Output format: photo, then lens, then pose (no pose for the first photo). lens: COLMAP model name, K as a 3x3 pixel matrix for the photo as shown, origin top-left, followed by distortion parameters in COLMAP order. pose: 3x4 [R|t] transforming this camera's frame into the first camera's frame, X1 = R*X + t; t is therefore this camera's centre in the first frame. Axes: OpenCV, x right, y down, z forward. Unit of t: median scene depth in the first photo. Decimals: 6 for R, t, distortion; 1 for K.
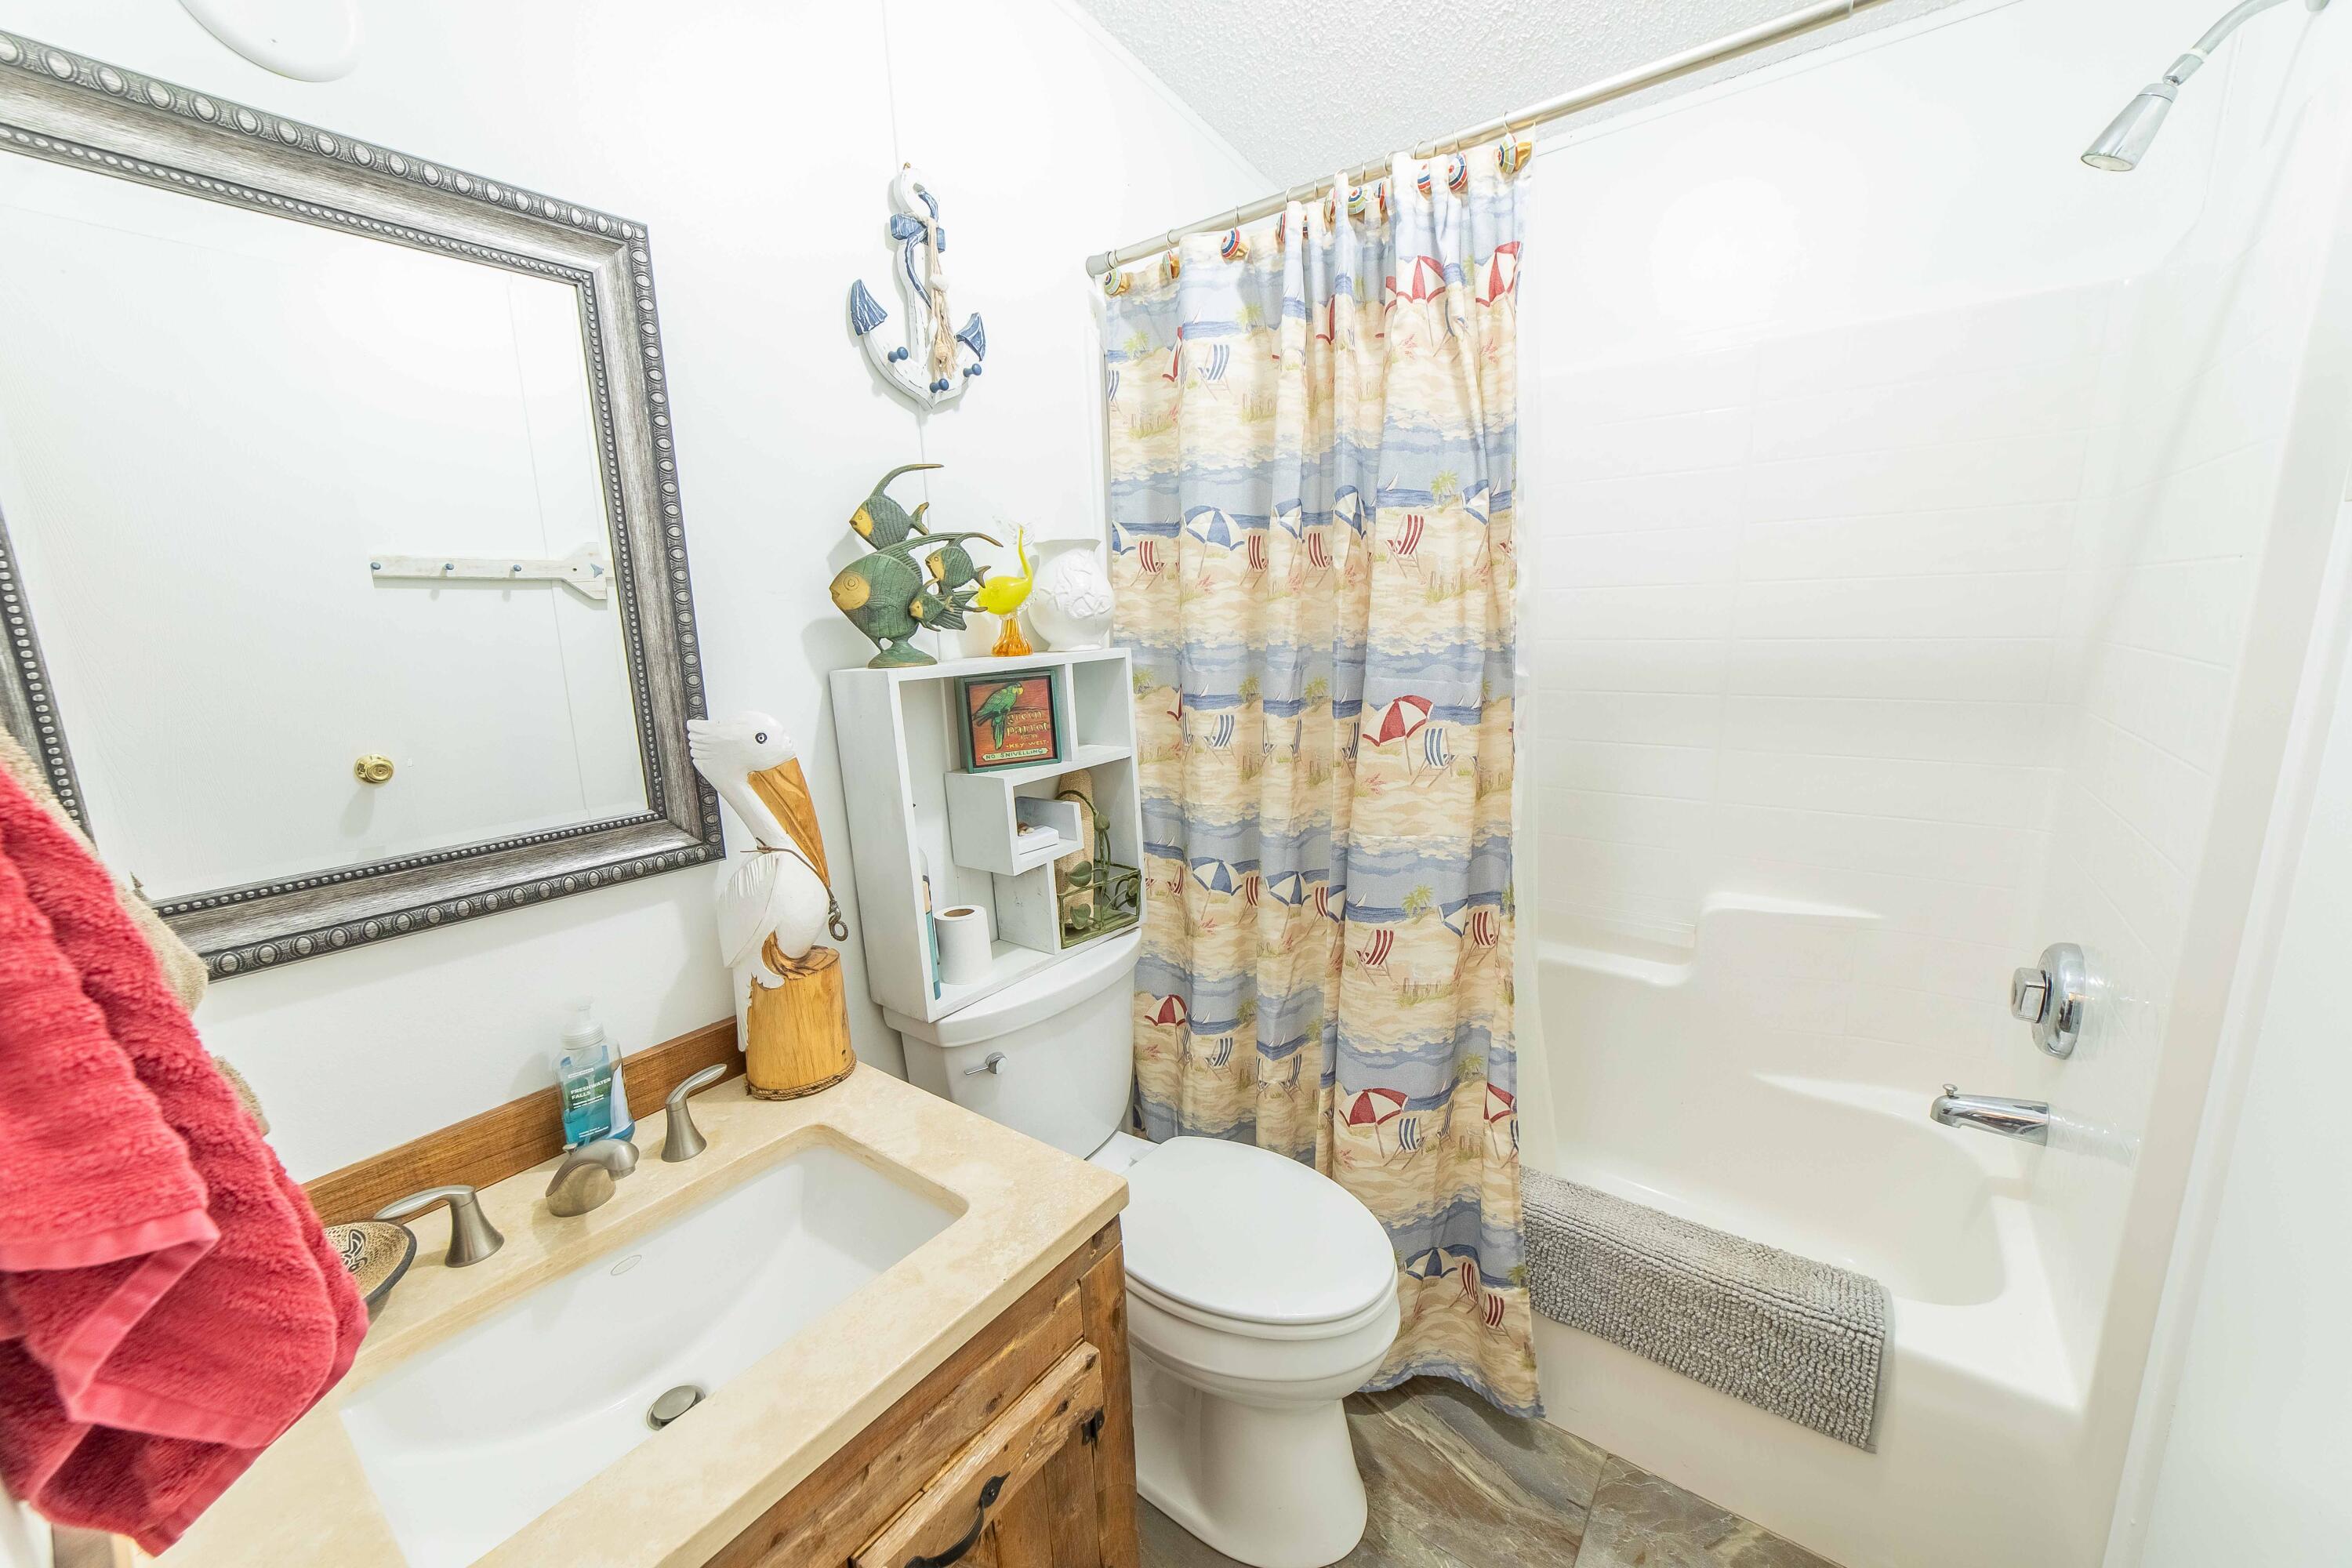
lens RADIAL K [[908.0, 0, 1165.5], [0, 908.0, 786.2], [0, 0, 1]] dist [-0.020520, 0.005977]
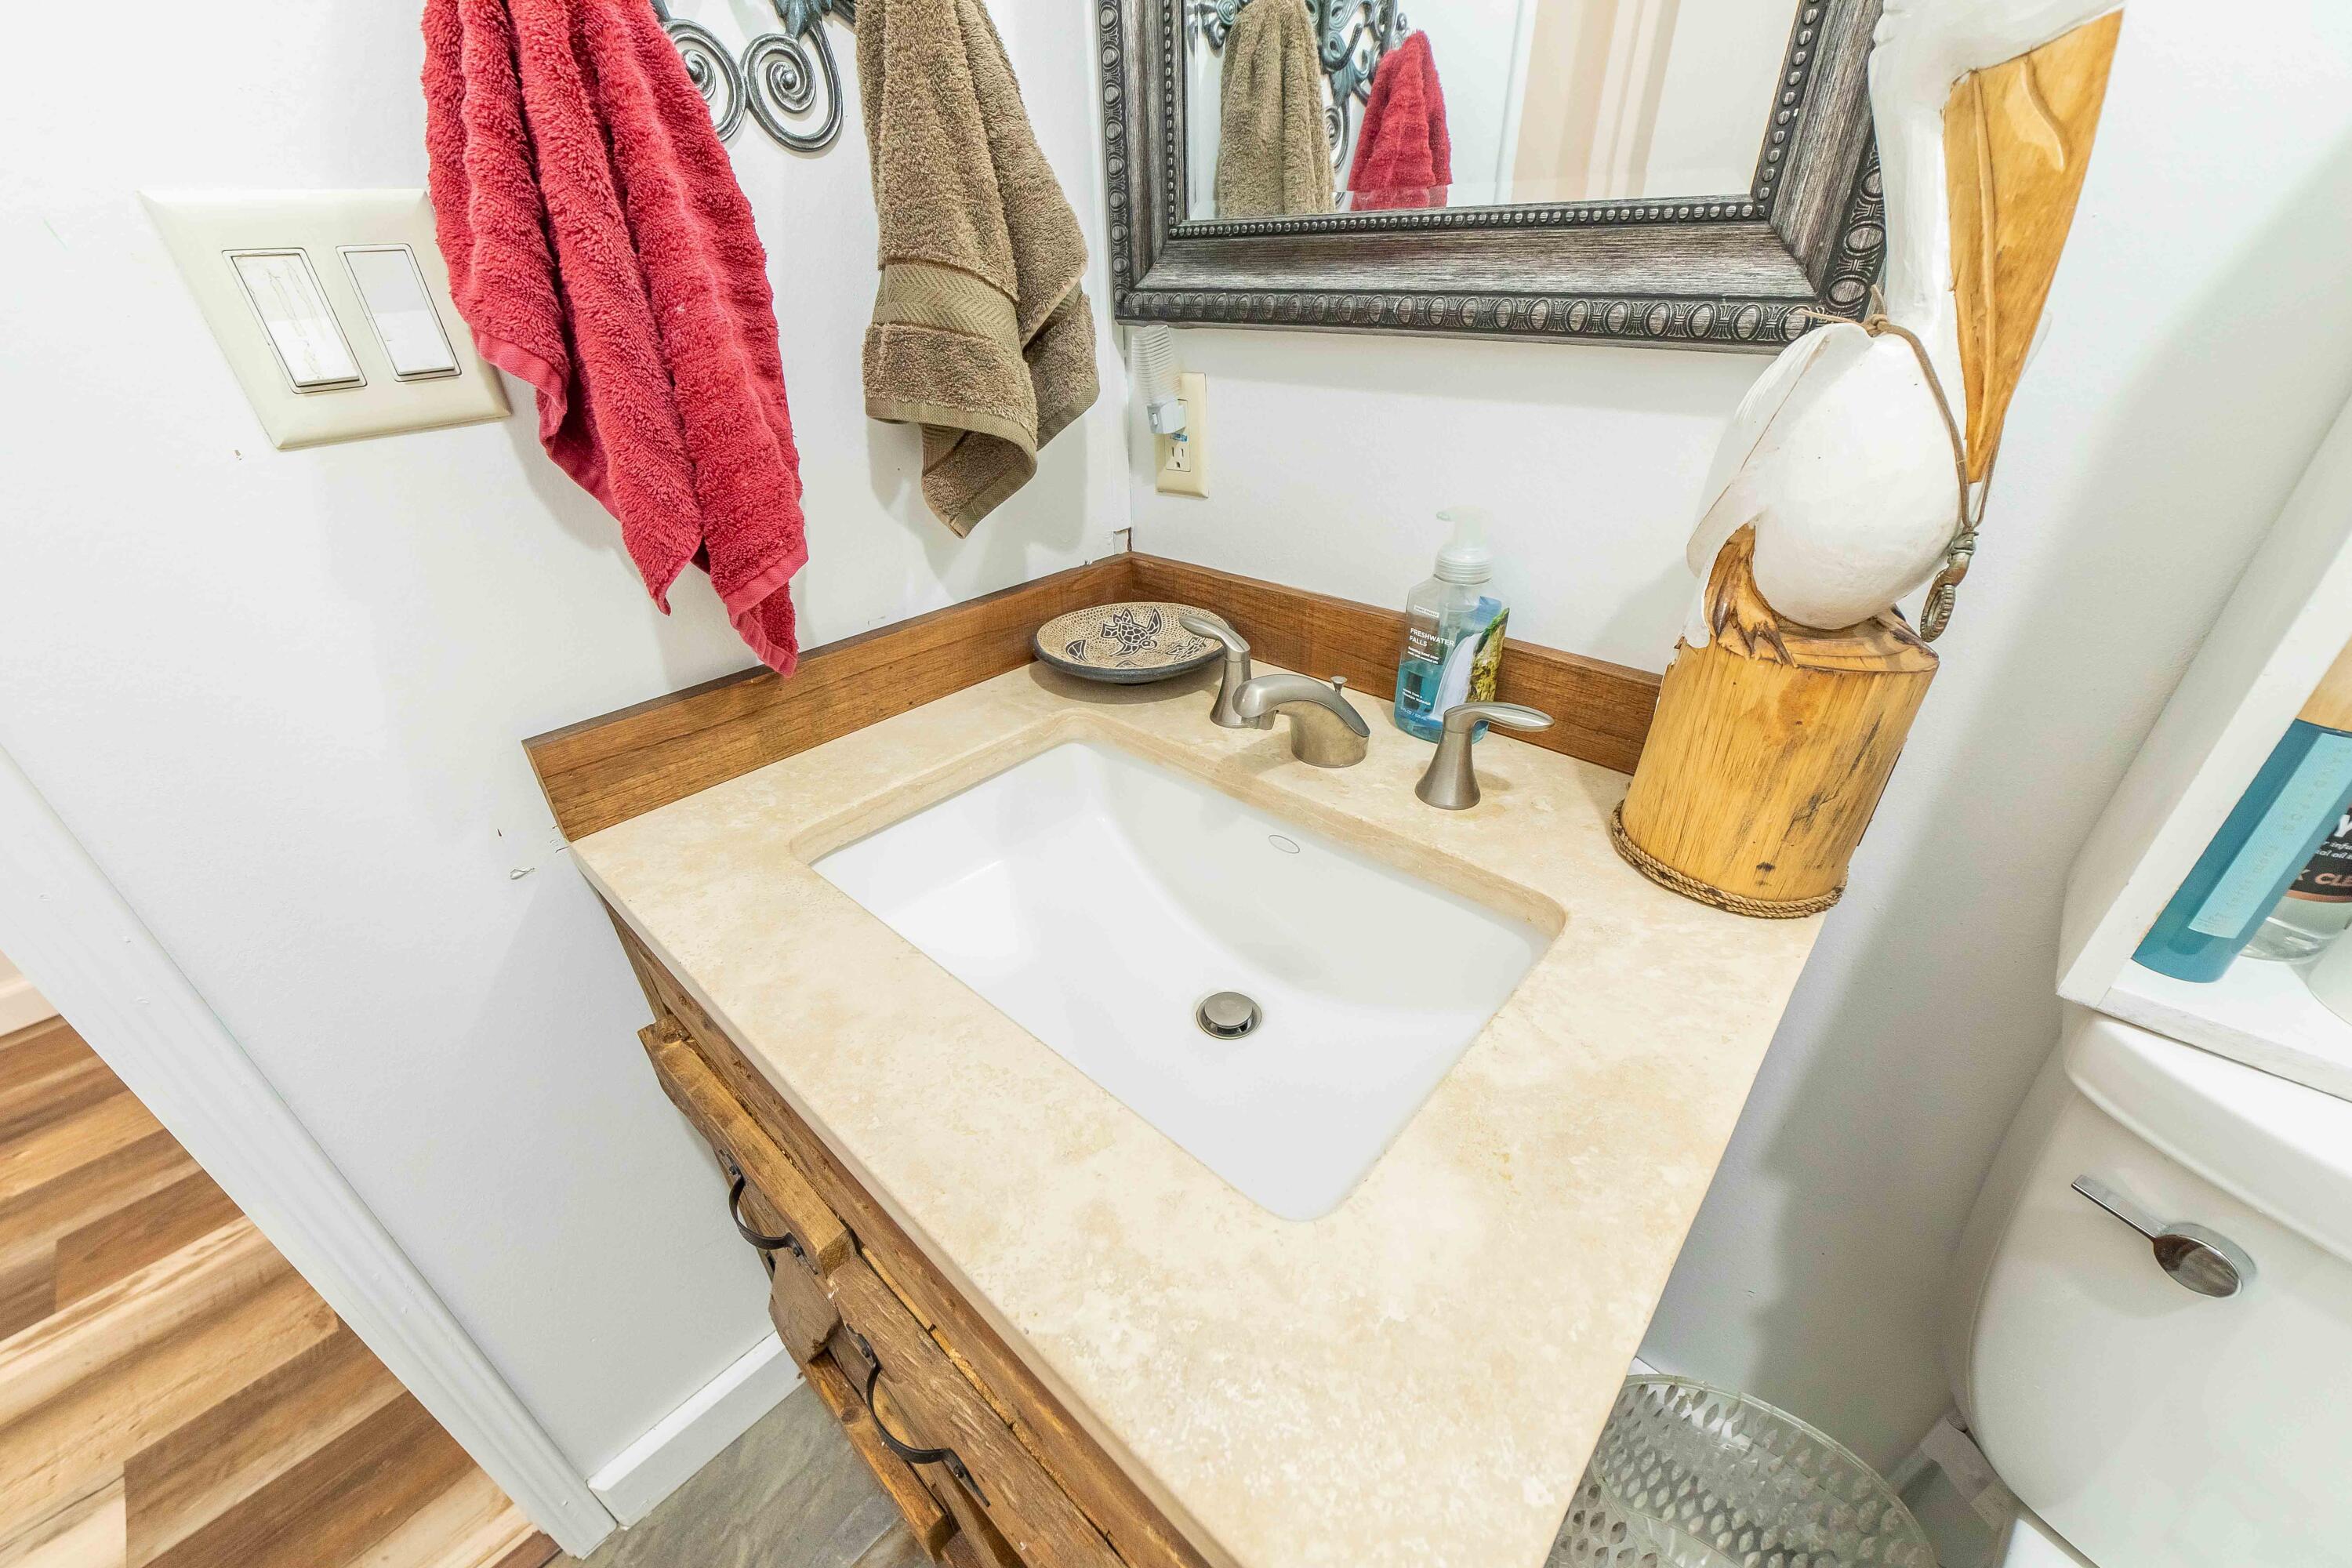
lens RADIAL K [[893.0, 0, 1167.2], [0, 893.0, 790.9], [0, 0, 1]] dist [-0.017216, 0.006025]
pose [[-0.101370, 0.540669, -0.835105, 0.019727], [-0.164569, 0.818752, 0.550057, 0.076274], [0.981143, 0.193192, 0.005980, 0.741099]]
